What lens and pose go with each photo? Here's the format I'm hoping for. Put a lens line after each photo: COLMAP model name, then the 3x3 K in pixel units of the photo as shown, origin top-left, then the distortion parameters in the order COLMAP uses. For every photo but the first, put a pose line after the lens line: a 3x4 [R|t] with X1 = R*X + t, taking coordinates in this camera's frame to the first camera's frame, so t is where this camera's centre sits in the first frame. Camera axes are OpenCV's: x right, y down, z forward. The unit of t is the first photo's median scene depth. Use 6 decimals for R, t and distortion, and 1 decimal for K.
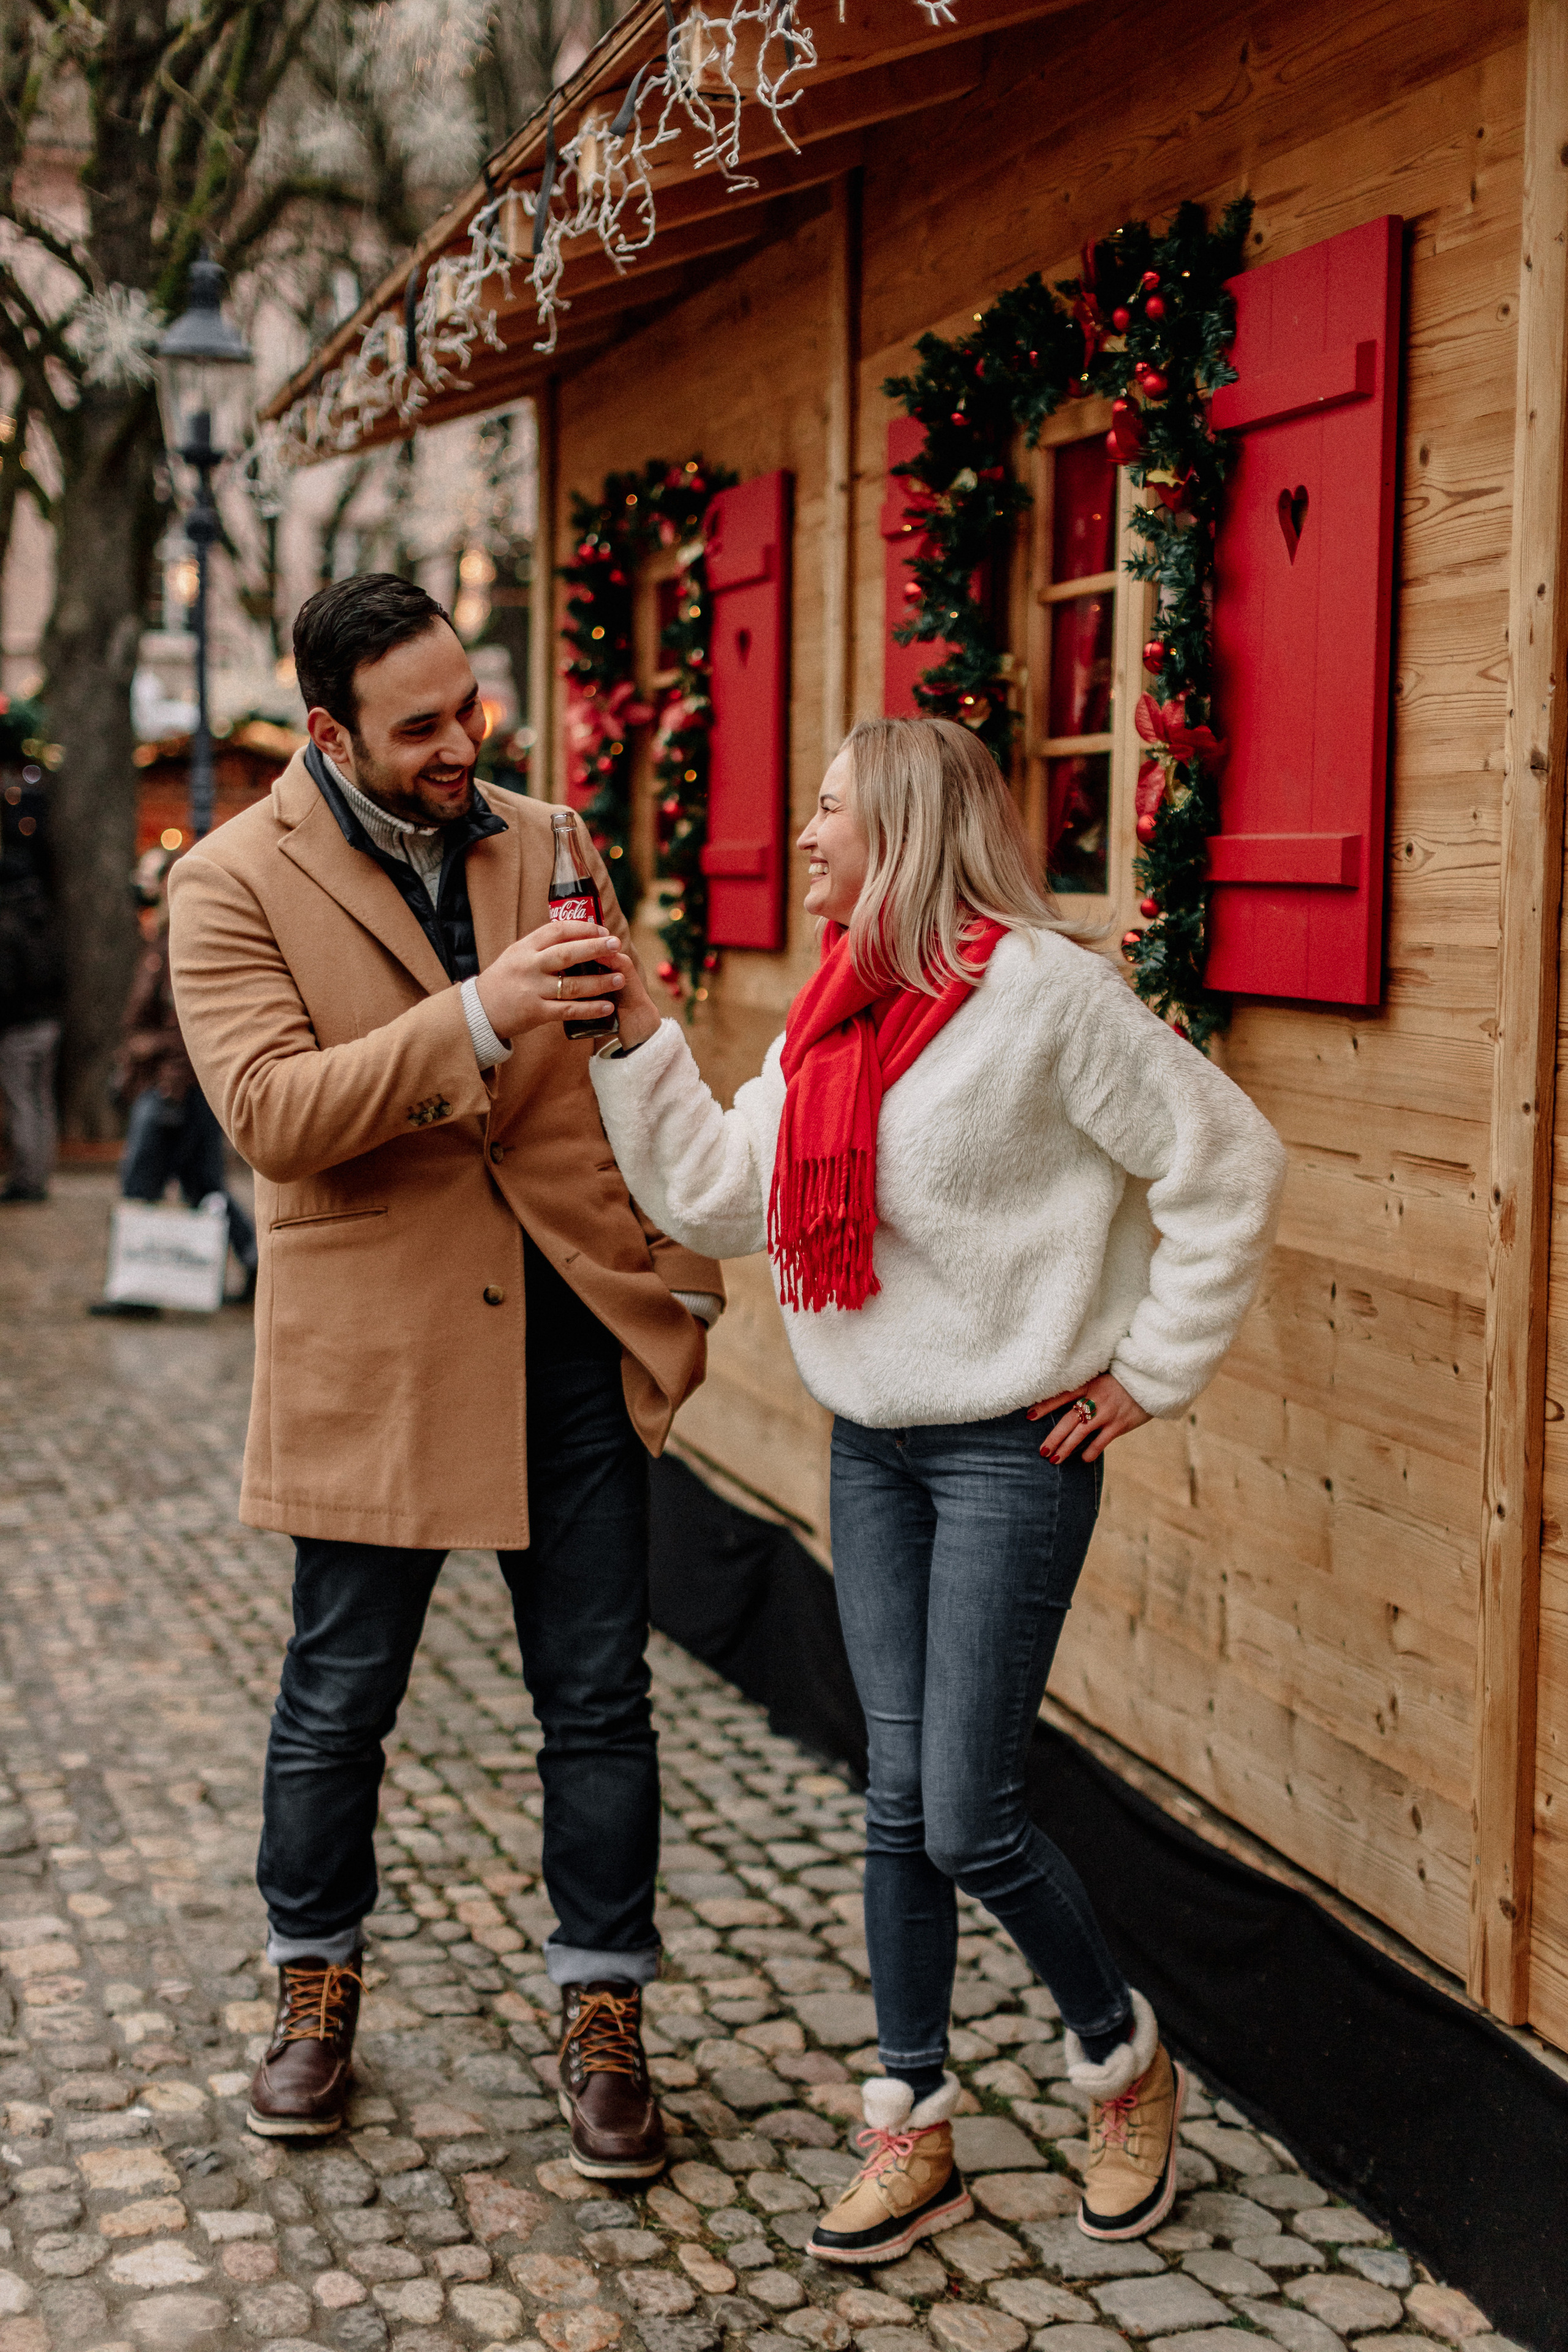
lens RADIAL K [[3363.9, 0, 784.0], [0, 3363.9, 1176.0], [0, 0, 1]] dist [0.011653, -0.023362]
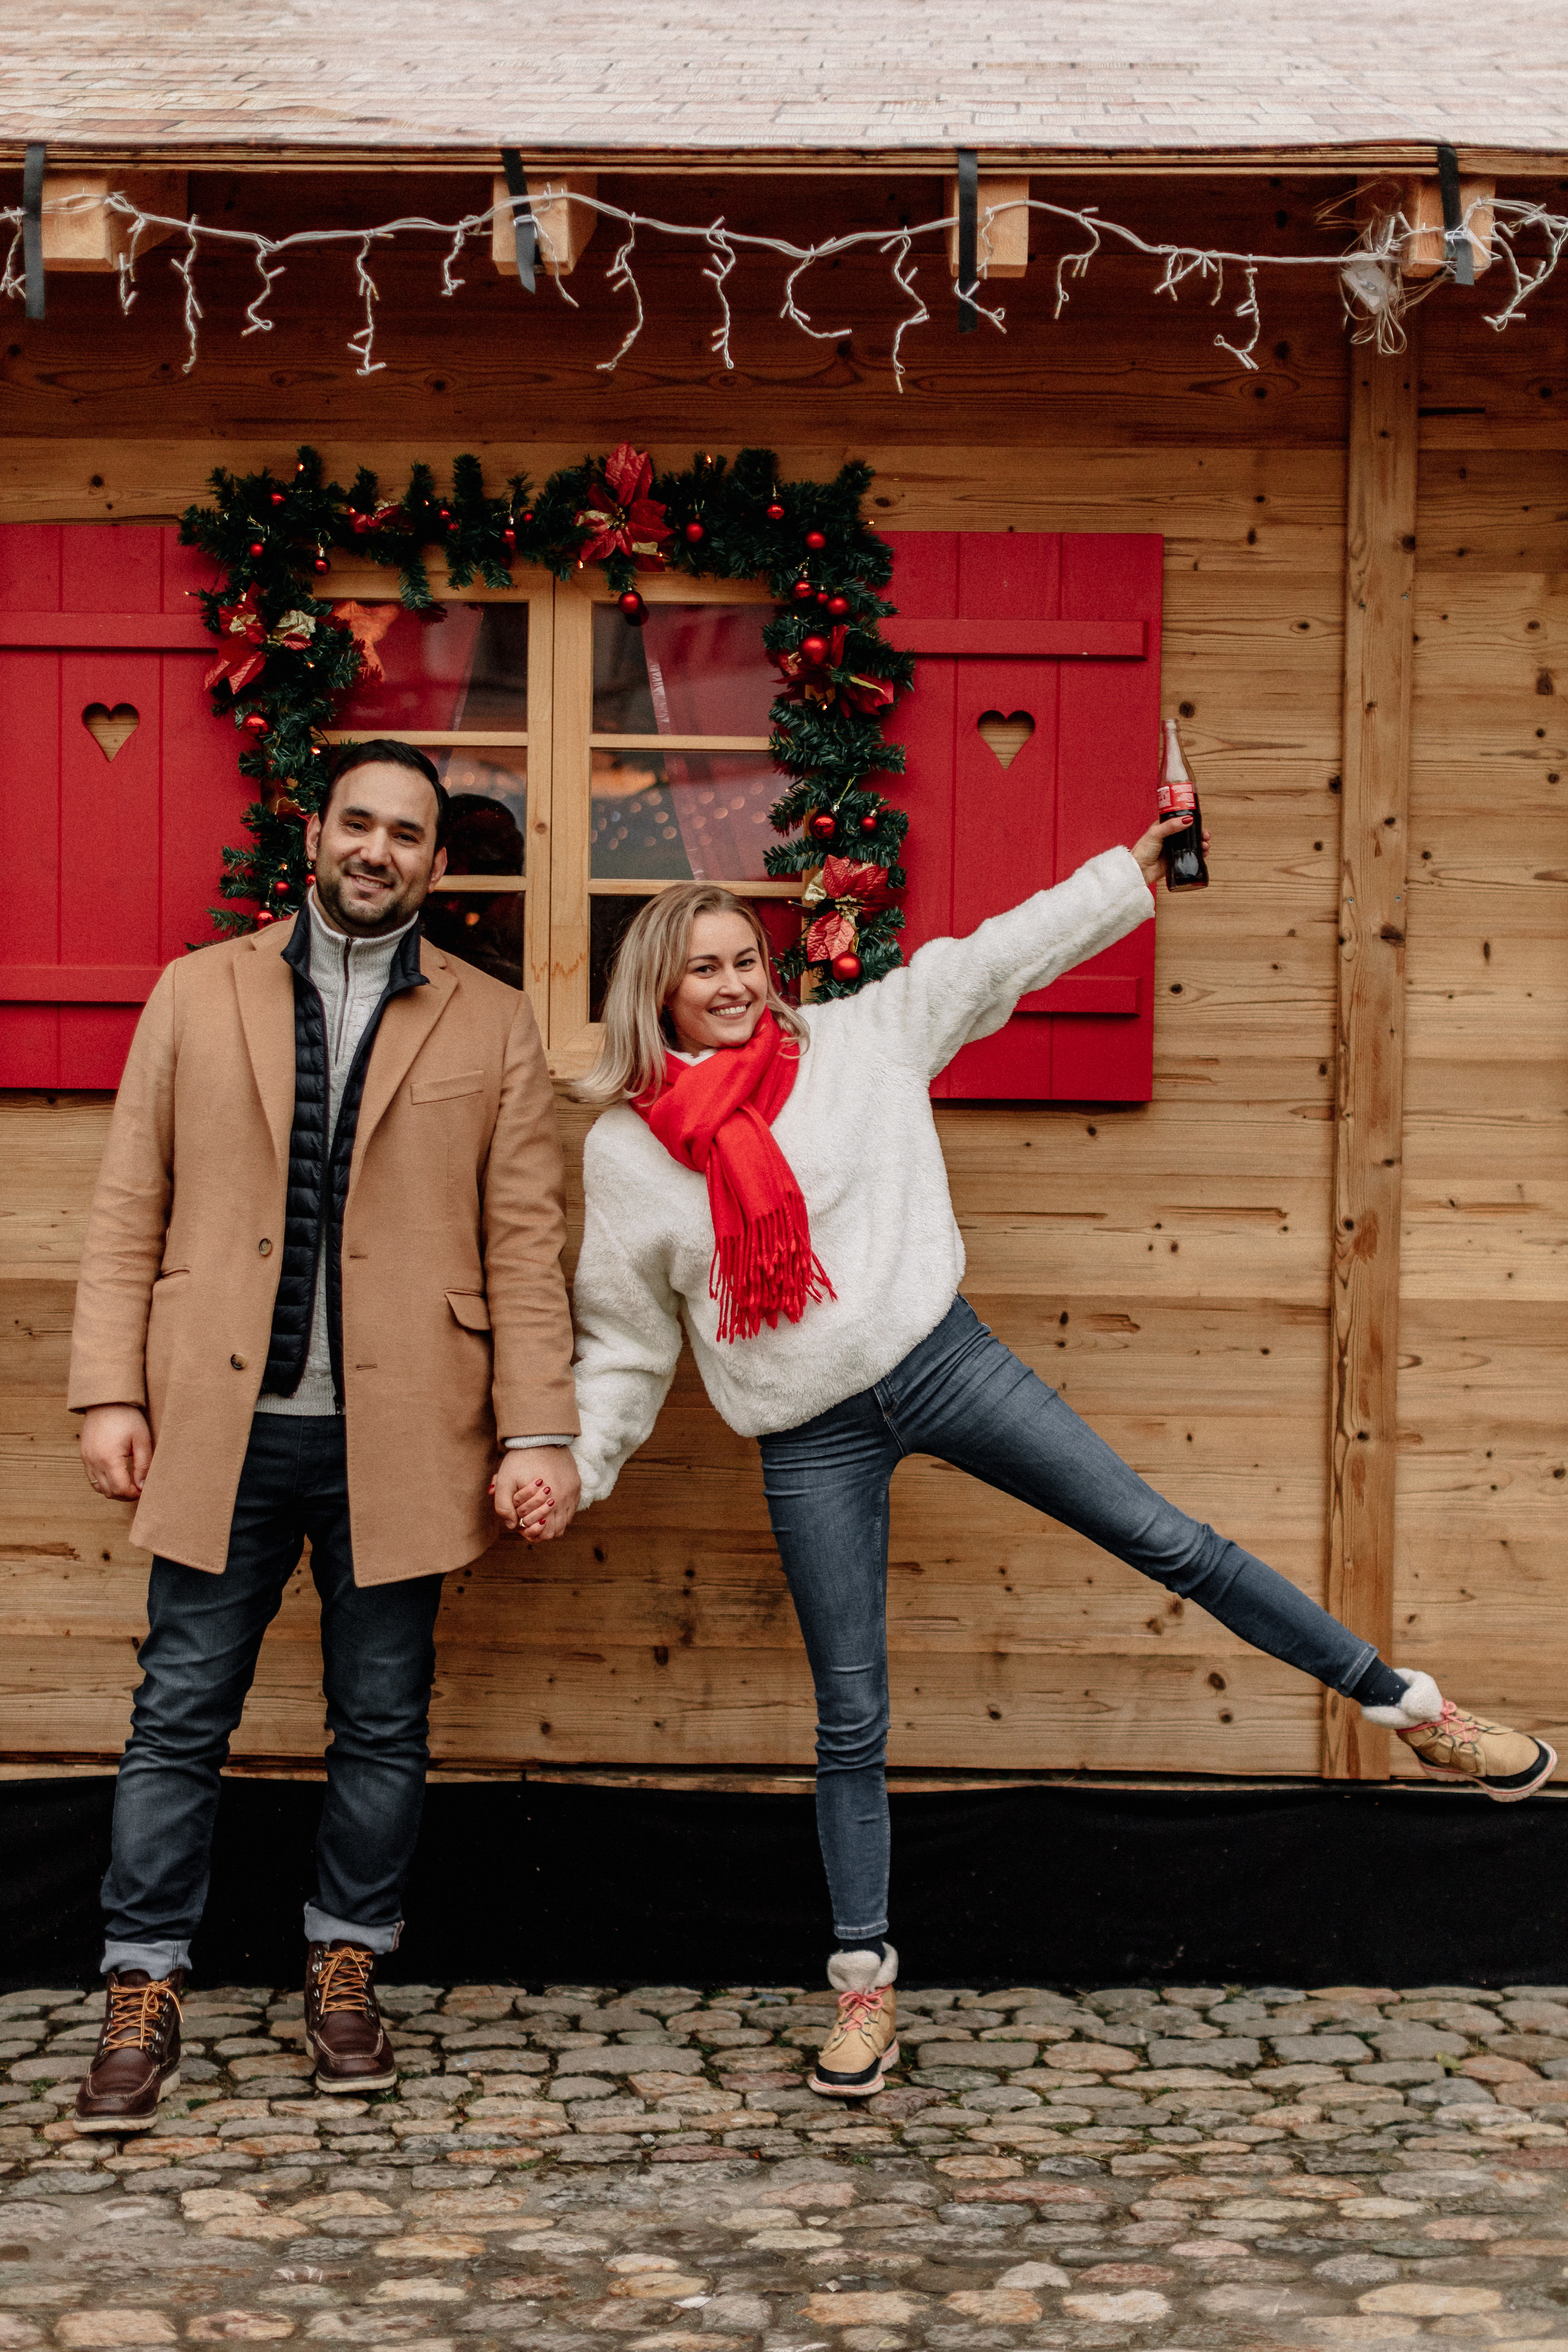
lens RADIAL K [[3363.9, 0, 784.0], [0, 3363.9, 1176.0], [0, 0, 1]] dist [0.011653, -0.023362]
pose [[0.297525, -0.042184, 0.953782, -1.210390], [0.078993, 0.996686, 0.019440, -0.060565], [-0.951440, 0.069559, 0.299871, 0.753021]]
